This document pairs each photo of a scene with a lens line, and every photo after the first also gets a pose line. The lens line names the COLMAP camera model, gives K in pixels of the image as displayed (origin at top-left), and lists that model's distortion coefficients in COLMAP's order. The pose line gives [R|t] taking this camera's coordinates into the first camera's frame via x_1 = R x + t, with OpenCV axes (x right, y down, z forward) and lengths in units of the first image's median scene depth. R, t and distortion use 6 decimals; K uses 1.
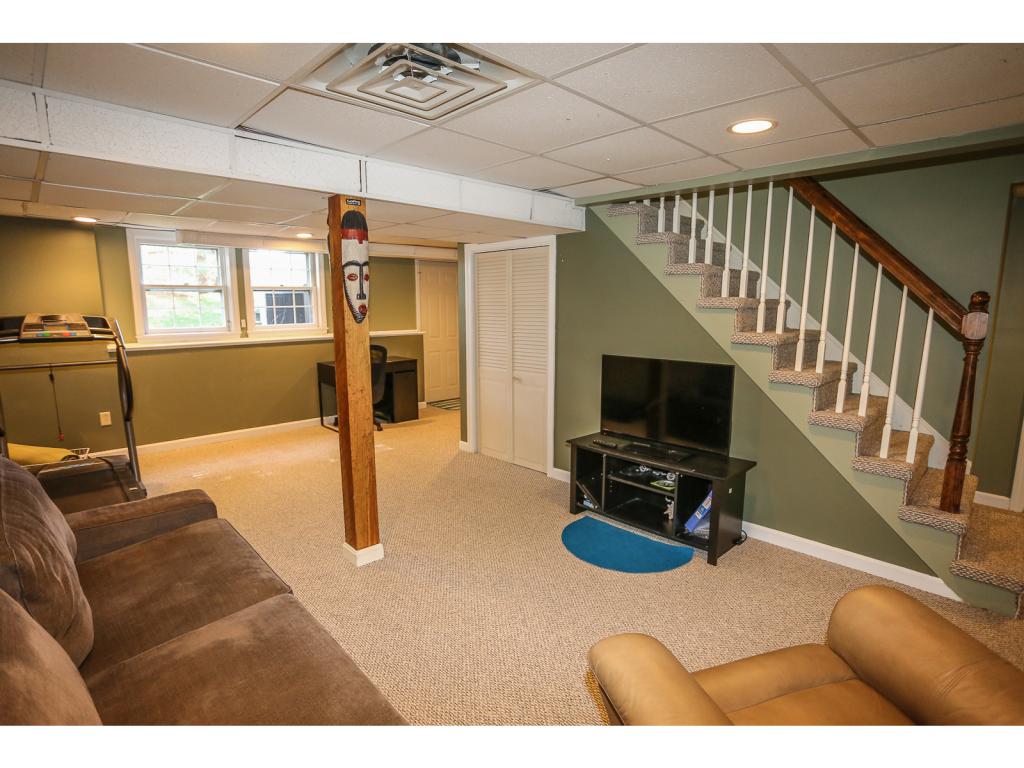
lens RADIAL K [[516.5, 0, 506.4], [0, 516.5, 386.4], [0, 0, 1]] dist [-0.063851, 0.029637]
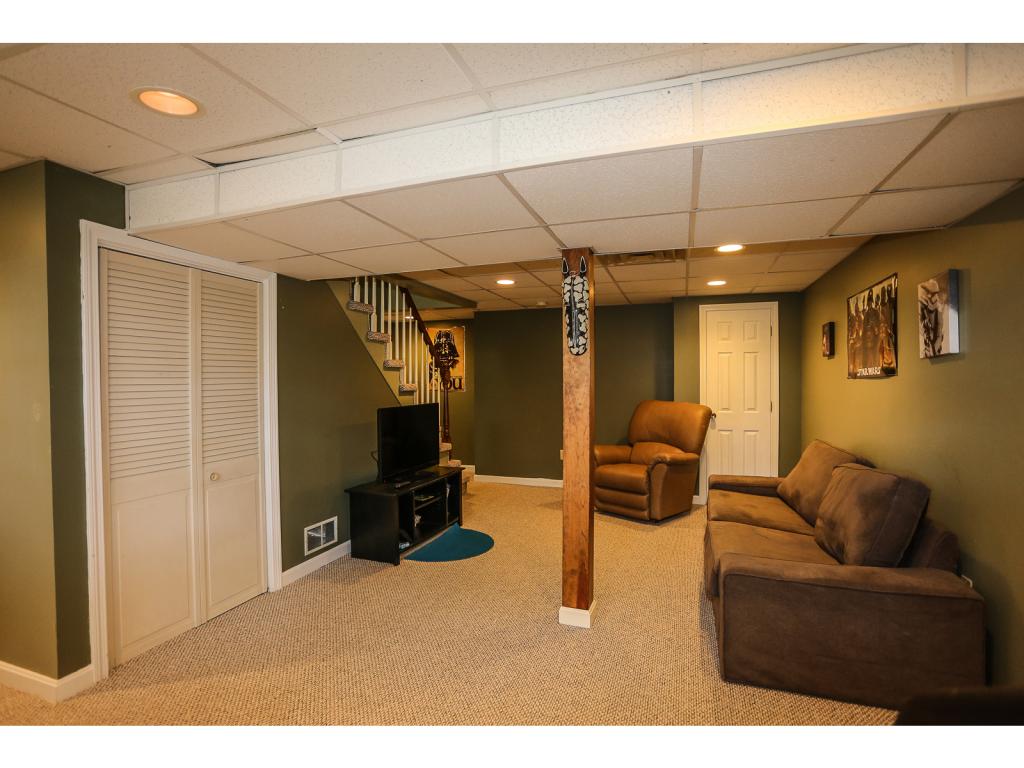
lens RADIAL K [[516.5, 0, 506.4], [0, 516.5, 386.4], [0, 0, 1]] dist [-0.063851, 0.029637]
pose [[-0.468727, -0.009311, 0.883294, -0.625612], [0.145082, 0.985554, 0.087378, -0.111766], [-0.871347, 0.169106, -0.460605, 0.868389]]
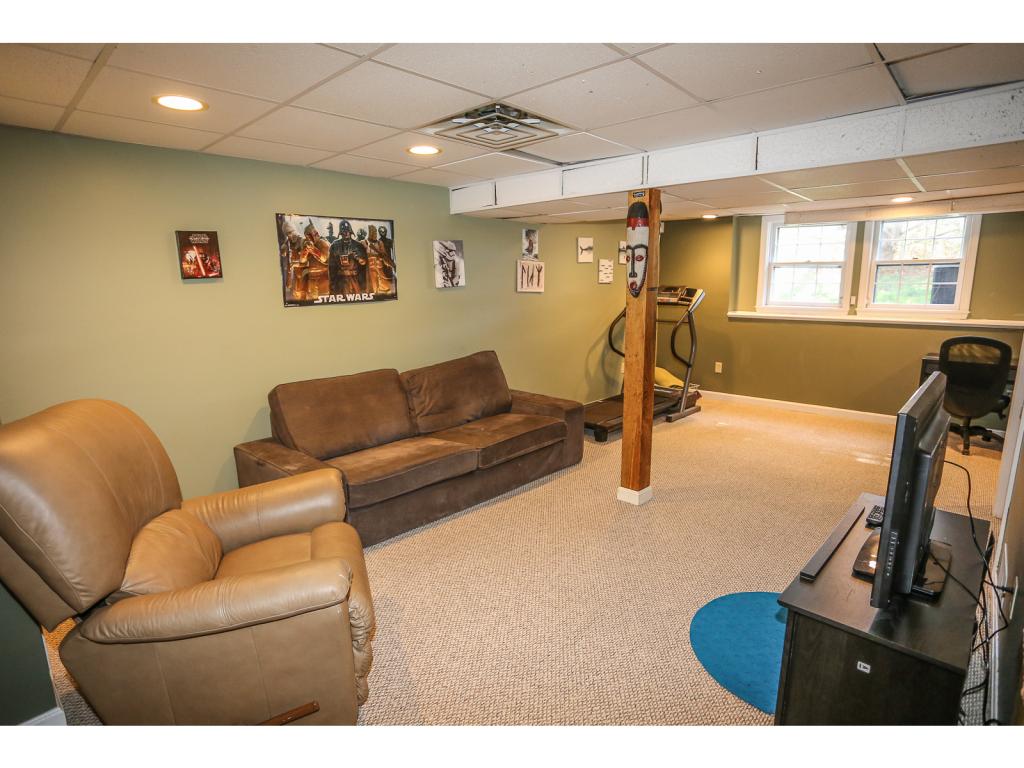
lens RADIAL K [[516.5, 0, 506.4], [0, 516.5, 386.4], [0, 0, 1]] dist [-0.063851, 0.029637]
pose [[0.081091, 0.198928, -0.976653, 0.464297], [-0.149392, 0.971237, 0.185421, -0.052243], [0.985447, 0.130868, 0.108477, 0.318393]]
